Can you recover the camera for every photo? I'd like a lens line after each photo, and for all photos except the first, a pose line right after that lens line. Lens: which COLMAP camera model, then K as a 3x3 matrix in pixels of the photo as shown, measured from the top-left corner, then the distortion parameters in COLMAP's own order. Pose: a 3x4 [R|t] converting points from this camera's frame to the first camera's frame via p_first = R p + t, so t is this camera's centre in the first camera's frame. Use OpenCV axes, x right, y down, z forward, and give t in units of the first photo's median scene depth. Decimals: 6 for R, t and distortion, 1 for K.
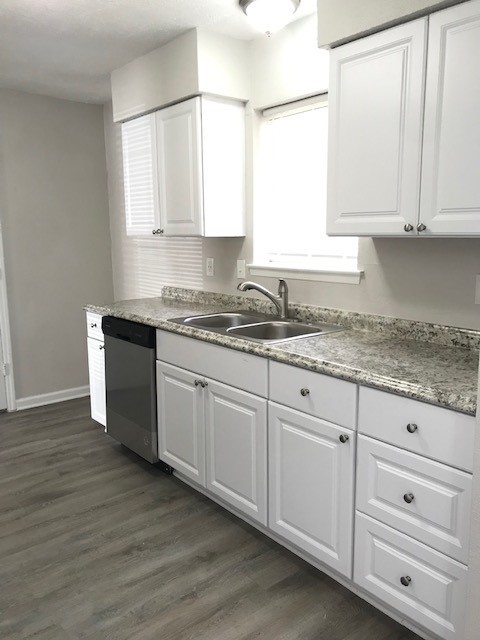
lens RADIAL K [[525.7, 0, 242.6], [0, 525.7, 309.8], [0, 0, 1]] dist [0.039585, -0.042380]
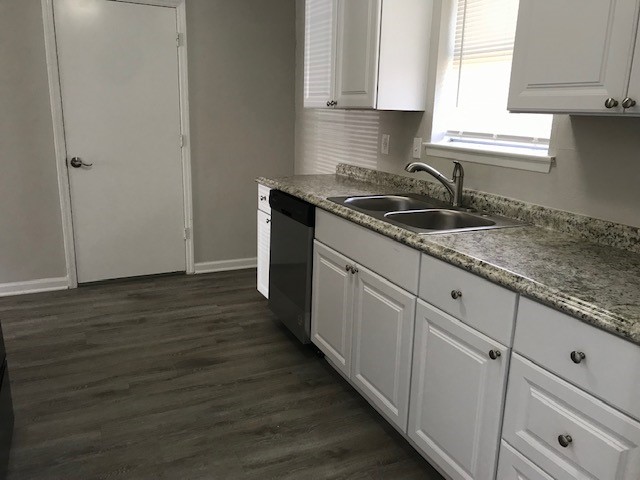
lens RADIAL K [[525.7, 0, 316.6], [0, 525.7, 227.3], [0, 0, 1]] dist [0.039585, -0.042380]
pose [[0.967537, 0.089574, -0.236324, 0.075409], [-0.072371, 0.994123, 0.080509, -0.003817], [0.242147, -0.060792, 0.968333, 0.099172]]
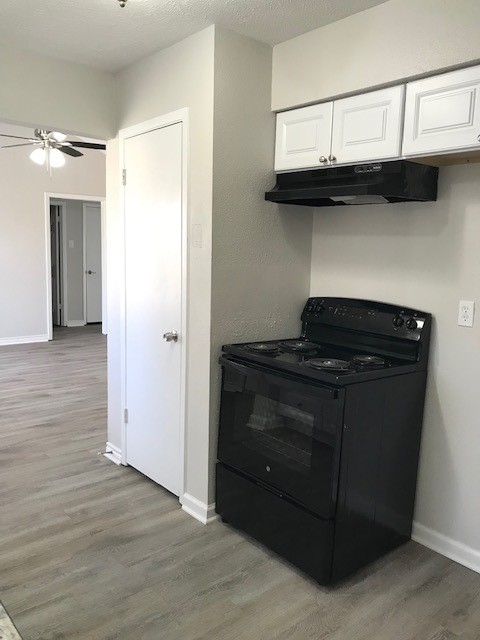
lens RADIAL K [[525.7, 0, 242.6], [0, 525.7, 309.8], [0, 0, 1]] dist [0.039585, -0.042380]
pose [[-0.999785, -0.010353, -0.017955, -0.463744], [-0.014765, 0.963726, 0.266484, -0.253564], [0.014545, 0.266692, -0.963672, 1.590581]]
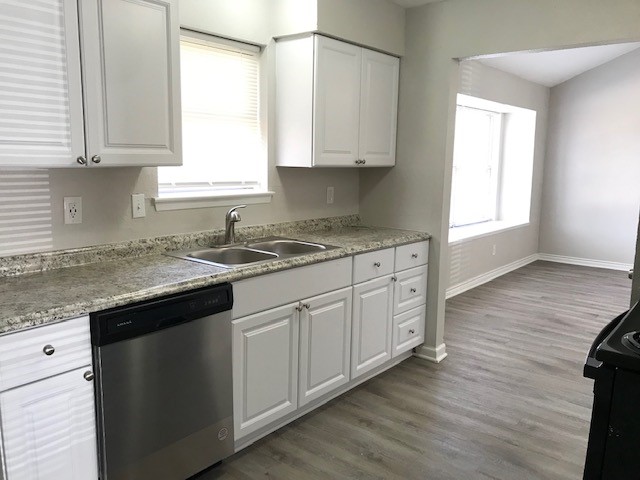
lens RADIAL K [[522.3, 0, 316.8], [0, 522.3, 228.4], [0, 0, 1]] dist [0.048387, -0.050882]
pose [[-0.186671, -0.127938, 0.974056, -1.123773], [0.127197, 0.979991, 0.153094, -0.177112], [-0.974153, 0.152475, -0.166663, 1.169314]]
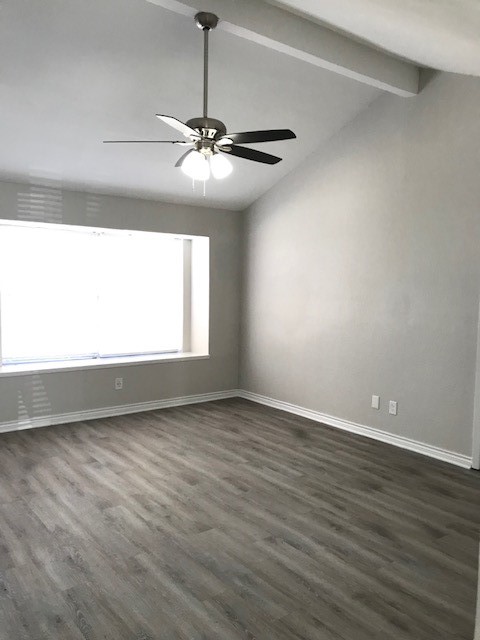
lens RADIAL K [[522.3, 0, 257.4], [0, 522.3, 319.1], [0, 0, 1]] dist [0.048387, -0.050882]
pose [[0.020182, -0.062636, 0.997832, -1.167925], [0.126937, 0.990119, 0.059584, 0.077003], [-0.991705, 0.125460, 0.027933, -0.851103]]
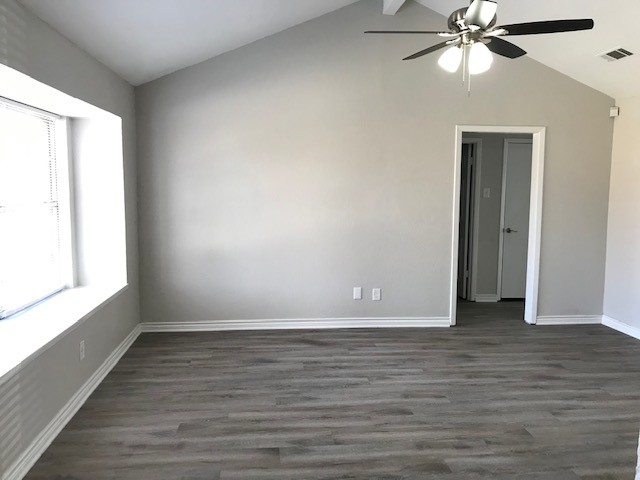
lens RADIAL K [[525.7, 0, 316.6], [0, 525.7, 227.3], [0, 0, 1]] dist [0.039585, -0.042380]
pose [[-0.831360, -0.043835, 0.554003, -0.133112], [0.081466, 0.976502, 0.199517, -0.148952], [-0.549731, 0.211003, -0.808253, 0.668674]]
